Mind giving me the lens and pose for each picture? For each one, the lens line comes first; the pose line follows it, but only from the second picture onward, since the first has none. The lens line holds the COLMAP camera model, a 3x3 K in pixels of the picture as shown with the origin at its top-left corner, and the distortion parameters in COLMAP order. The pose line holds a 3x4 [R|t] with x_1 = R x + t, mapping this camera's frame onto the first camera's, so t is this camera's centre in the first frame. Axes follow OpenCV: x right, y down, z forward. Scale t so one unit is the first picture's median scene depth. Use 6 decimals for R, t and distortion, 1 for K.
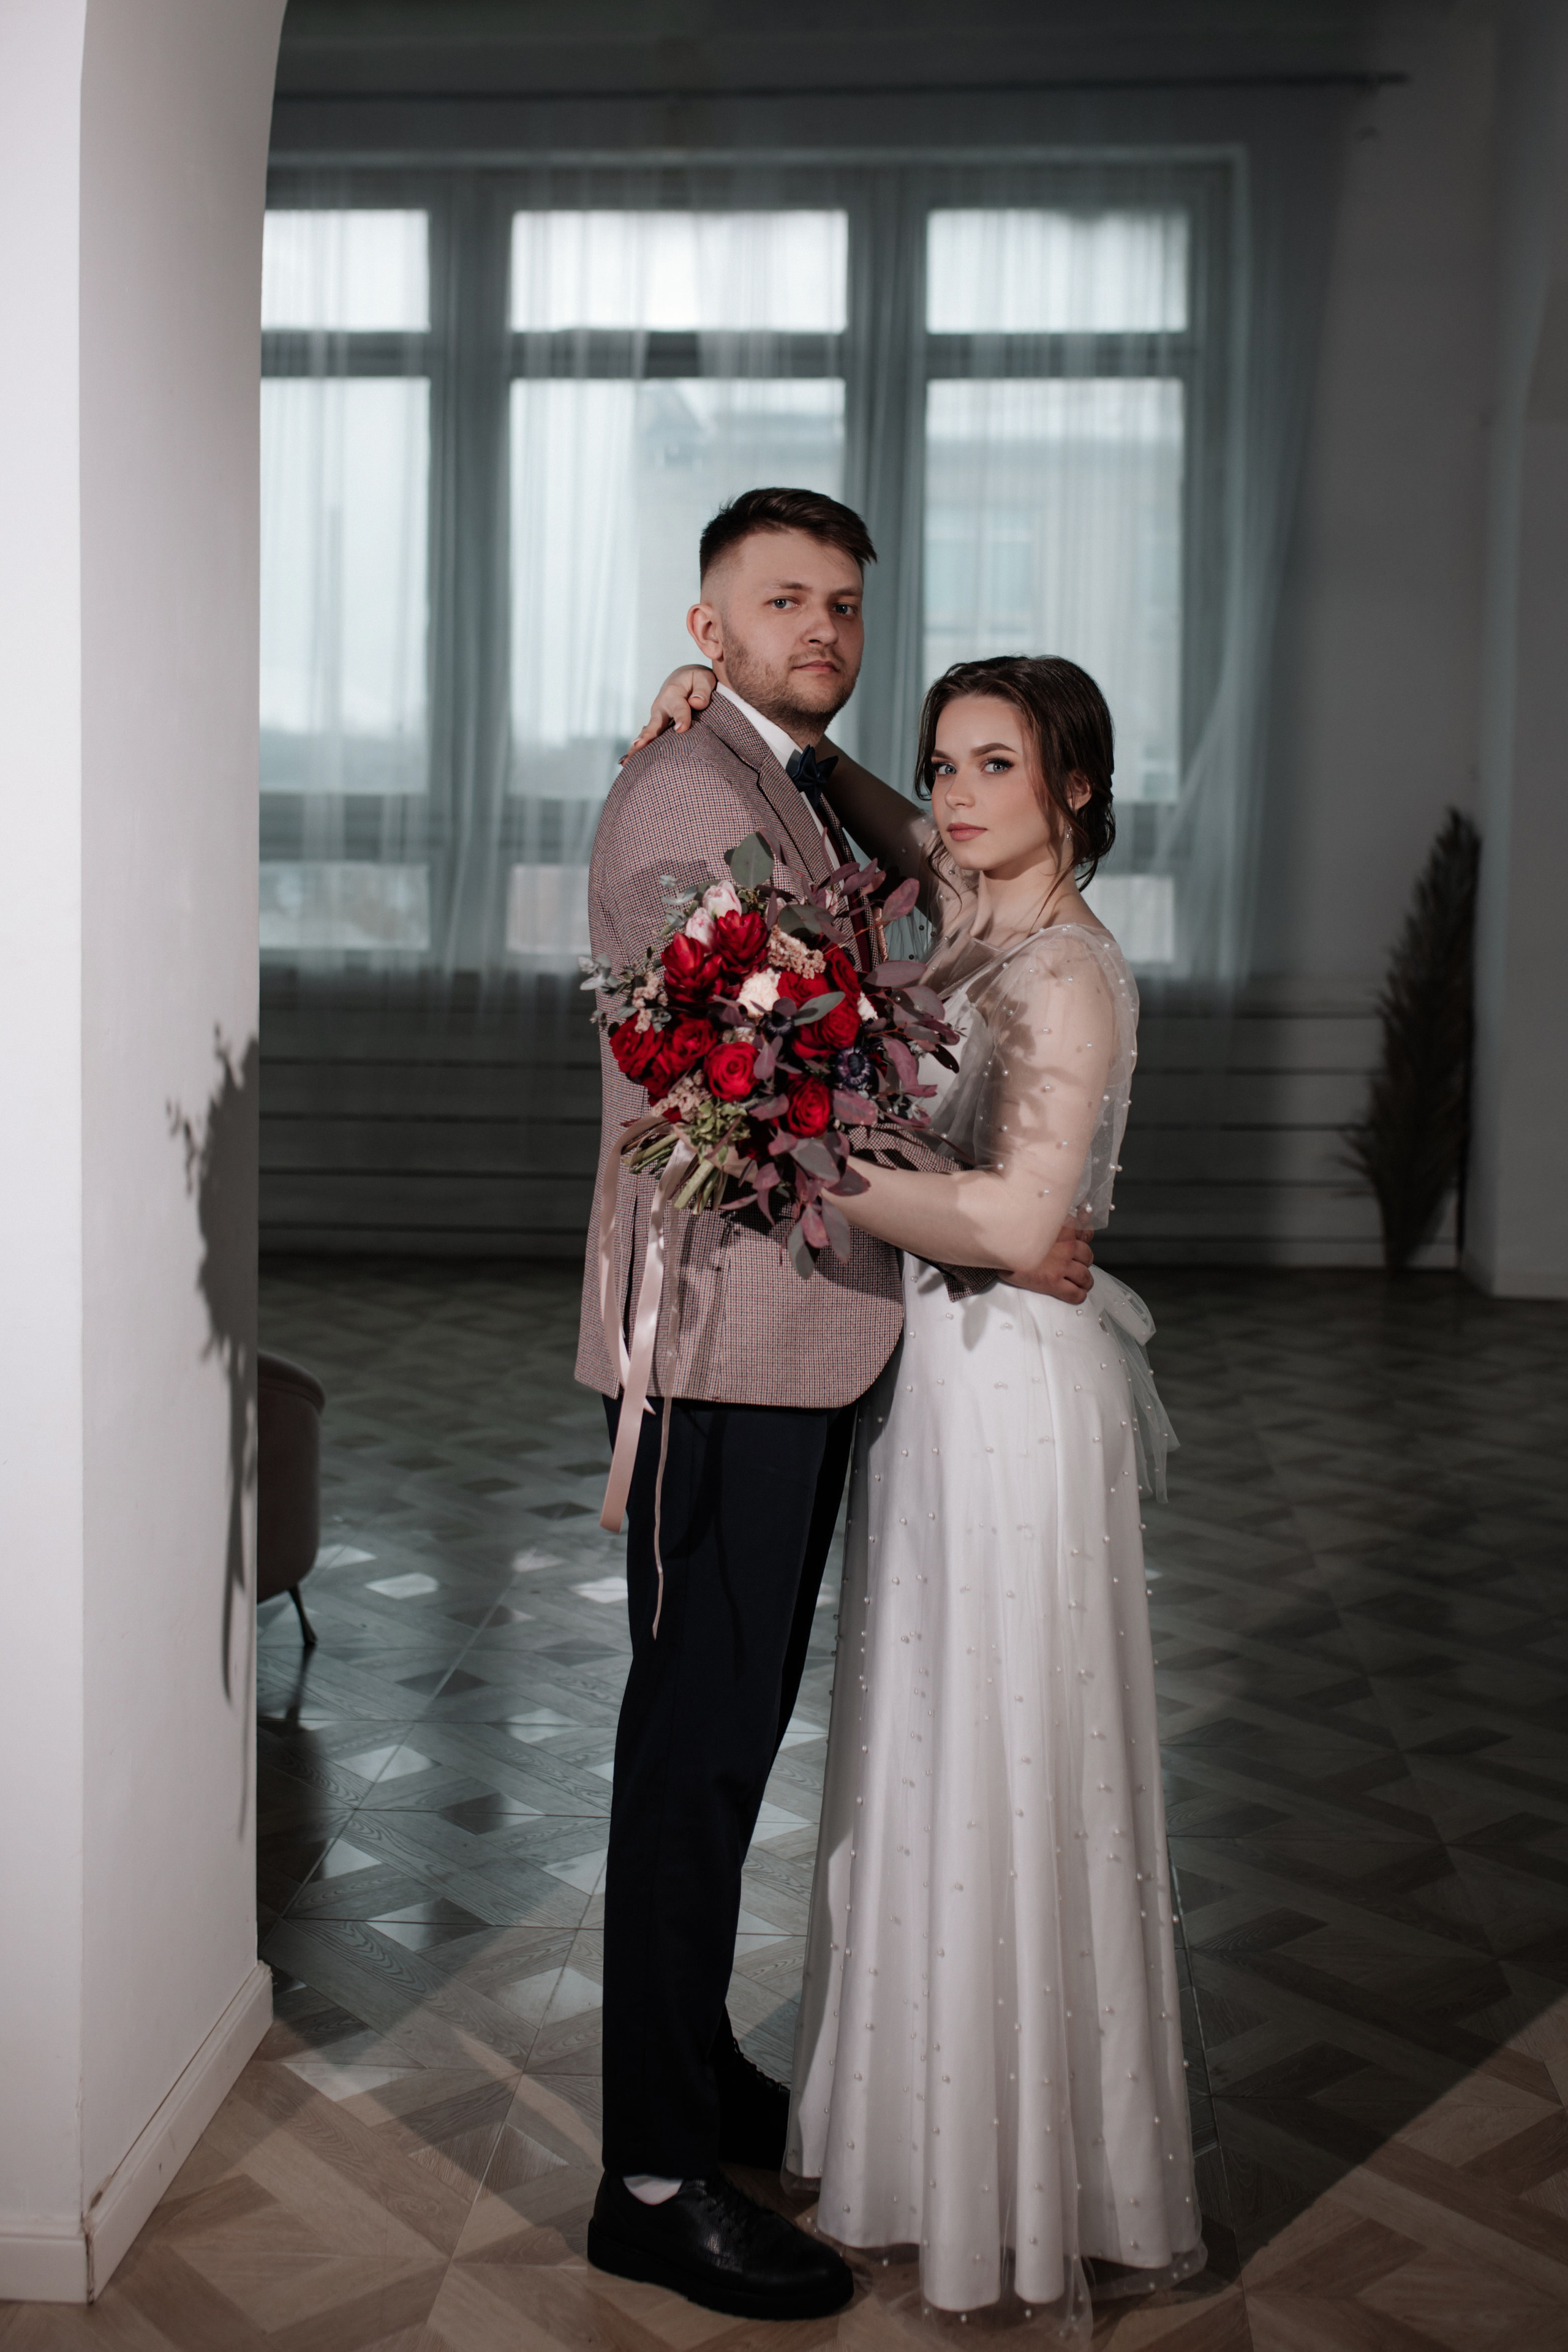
lens RADIAL K [[2658.8, 0, 782.1], [0, 2658.8, 1043.4], [0, 0, 1]] dist [0.003711, -0.004914]
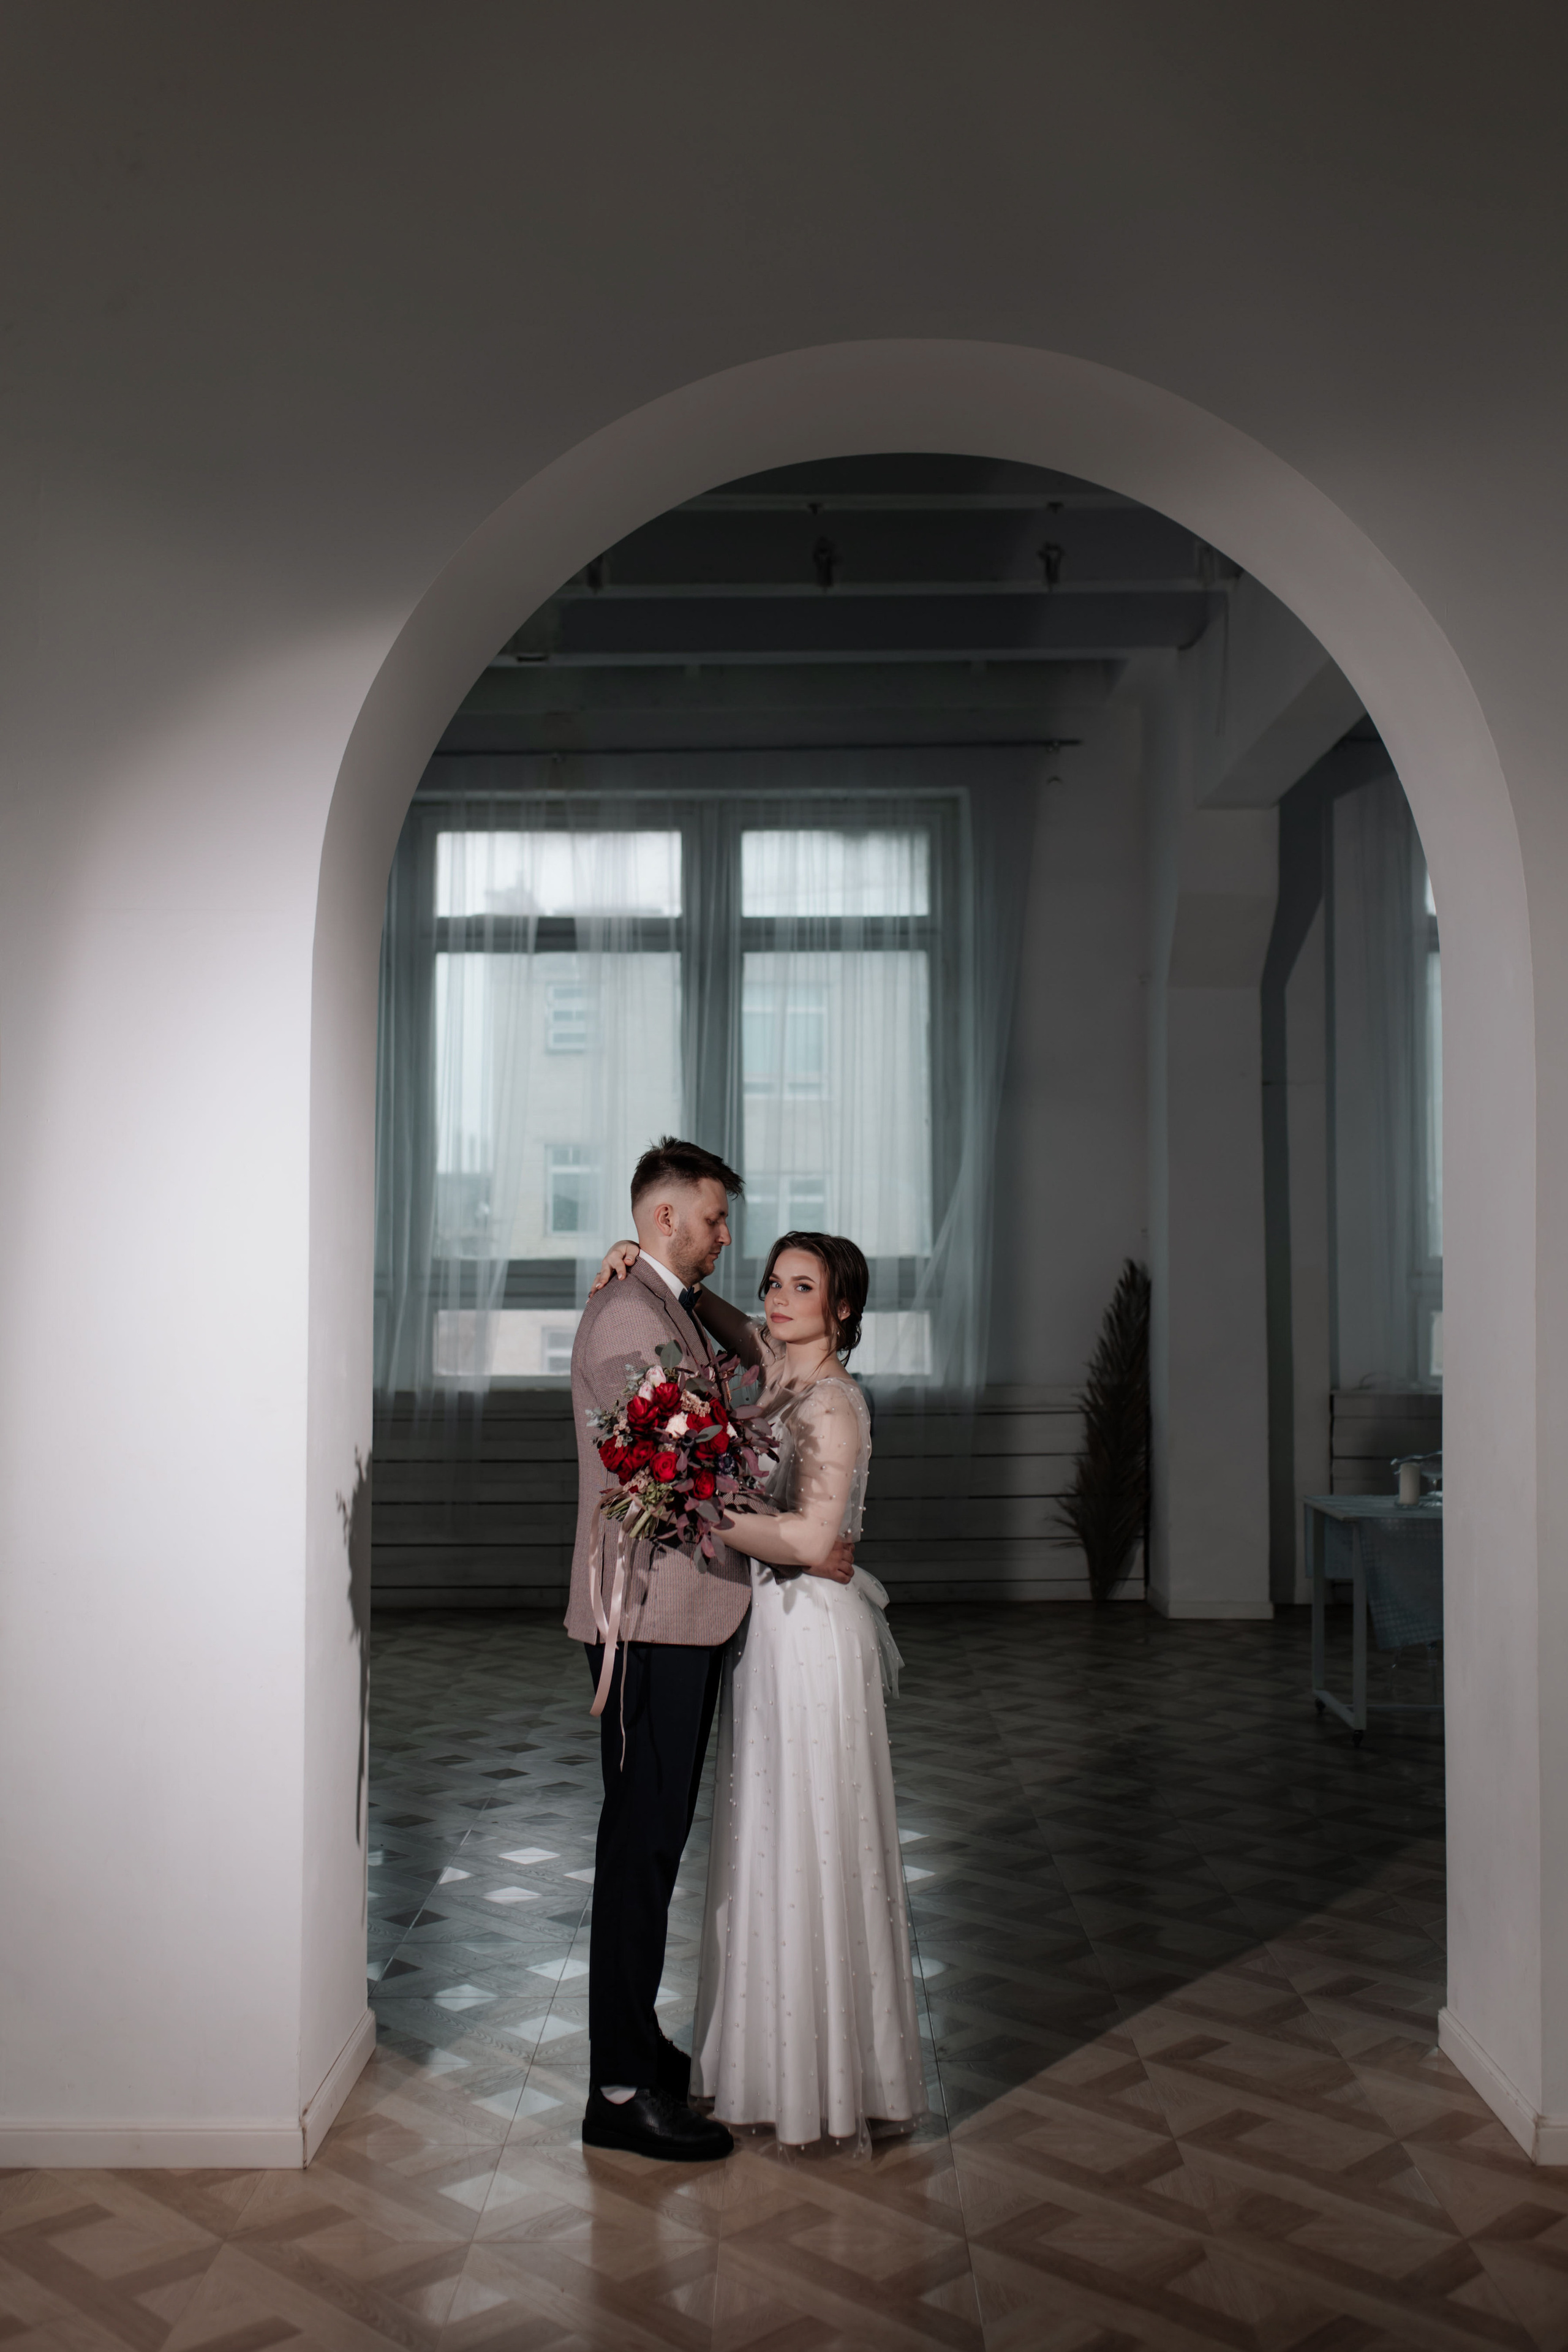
lens RADIAL K [[2351.9, 0, 784.0], [0, 2351.9, 1176.0], [0, 0, 1]] dist [0.001724, -0.384292]
pose [[0.997206, -0.010168, 0.074001, -0.039937], [0.018130, 0.994015, -0.107729, -0.009807], [-0.072463, 0.108770, 0.991422, -0.510536]]
